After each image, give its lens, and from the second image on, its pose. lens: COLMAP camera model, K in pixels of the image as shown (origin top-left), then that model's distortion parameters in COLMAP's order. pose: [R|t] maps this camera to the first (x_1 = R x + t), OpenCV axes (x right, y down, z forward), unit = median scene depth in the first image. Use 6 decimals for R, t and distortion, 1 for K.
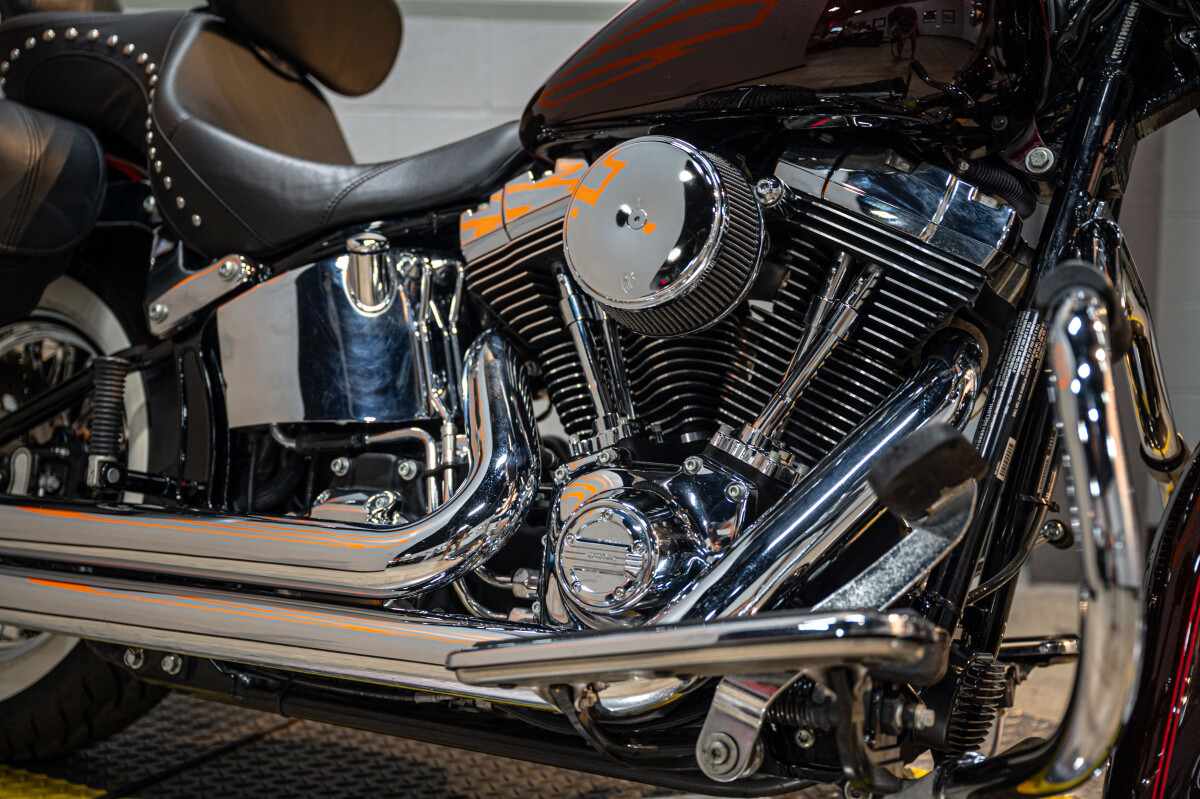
lens RADIAL K [[1328.7, 0, 602.6], [0, 1328.7, 401.7], [0, 0, 1]] dist [0.016911, 0.000000]
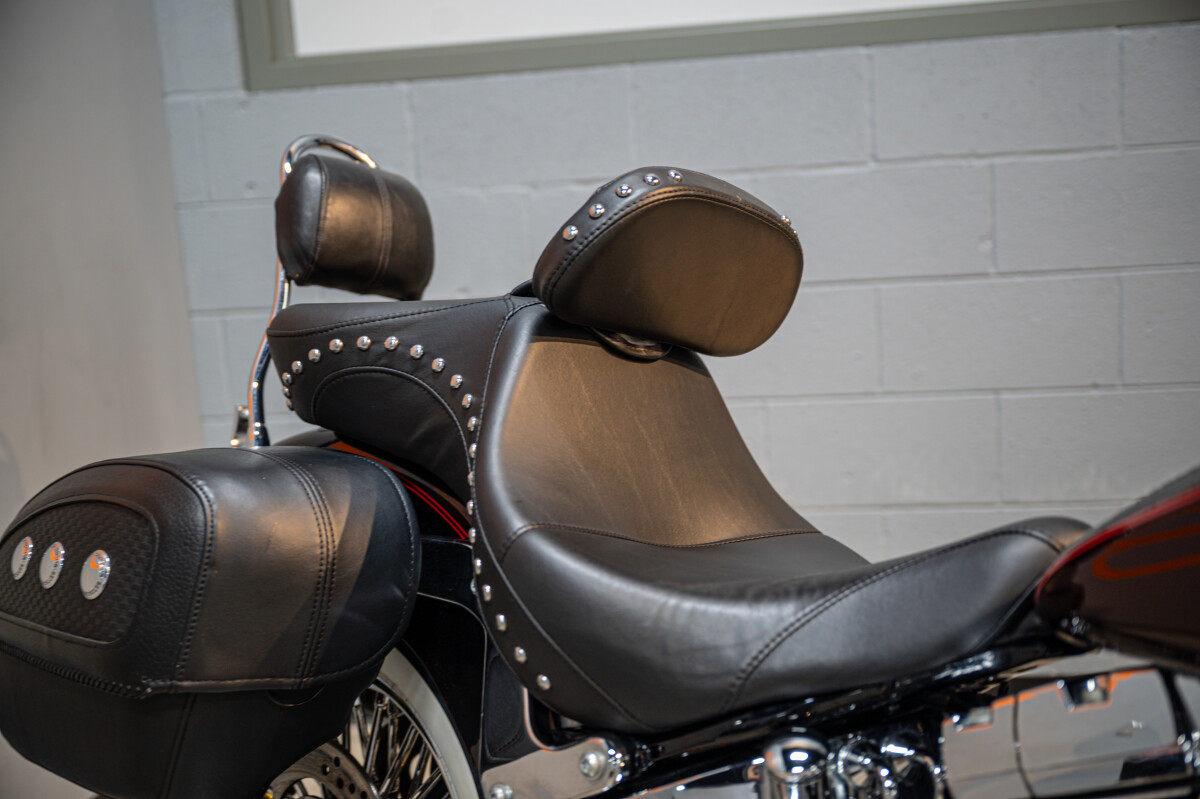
lens RADIAL K [[1391.6, 0, 601.8], [0, 1391.6, 400.5], [0, 0, 1]] dist [-0.012224, 0.000000]
pose [[0.969572, -0.031064, -0.242829, -0.089954], [0.055303, 0.994068, 0.093651, -0.334050], [0.238479, -0.104230, 0.965538, 0.305035]]
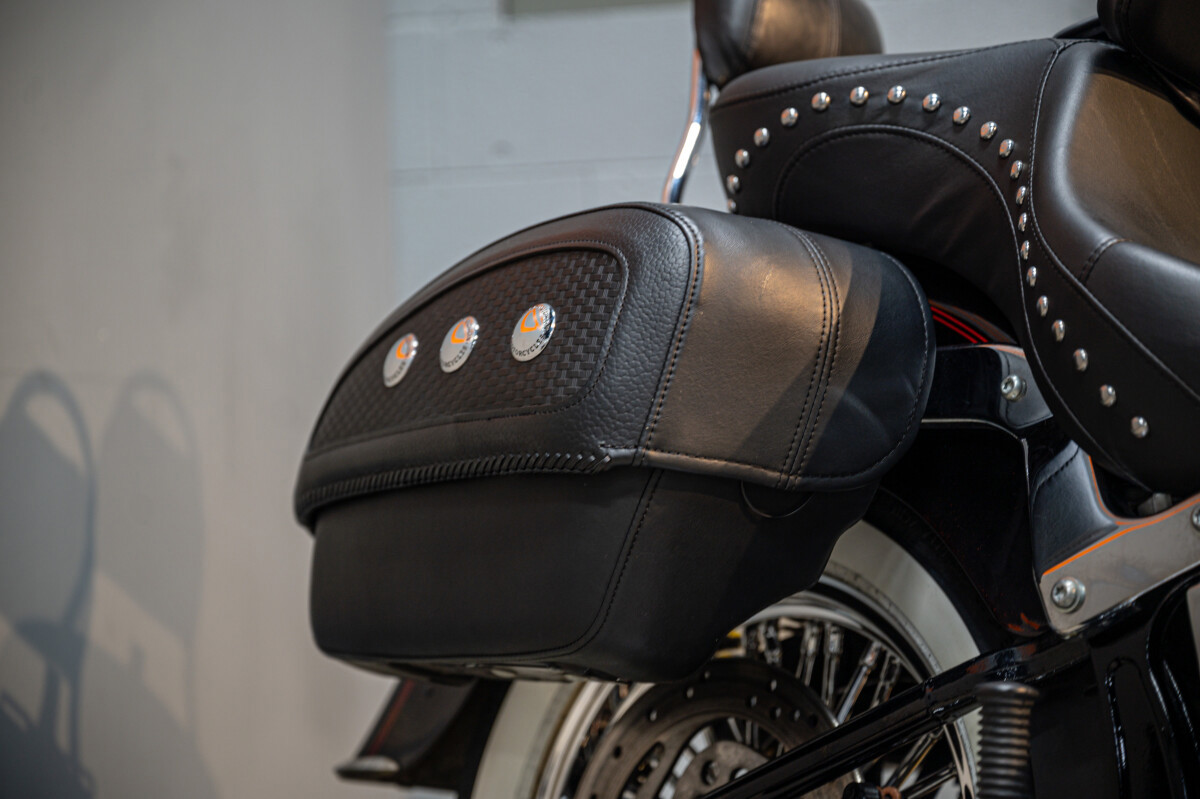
lens RADIAL K [[2358.4, 0, 600.9], [0, 2358.4, 399.3], [0, 0, 1]] dist [-0.013494, 0.000000]
pose [[0.944048, -0.034509, -0.327997, -0.187355], [0.007646, 0.996534, -0.082840, -0.065864], [0.329719, 0.075697, 0.941040, 0.013368]]
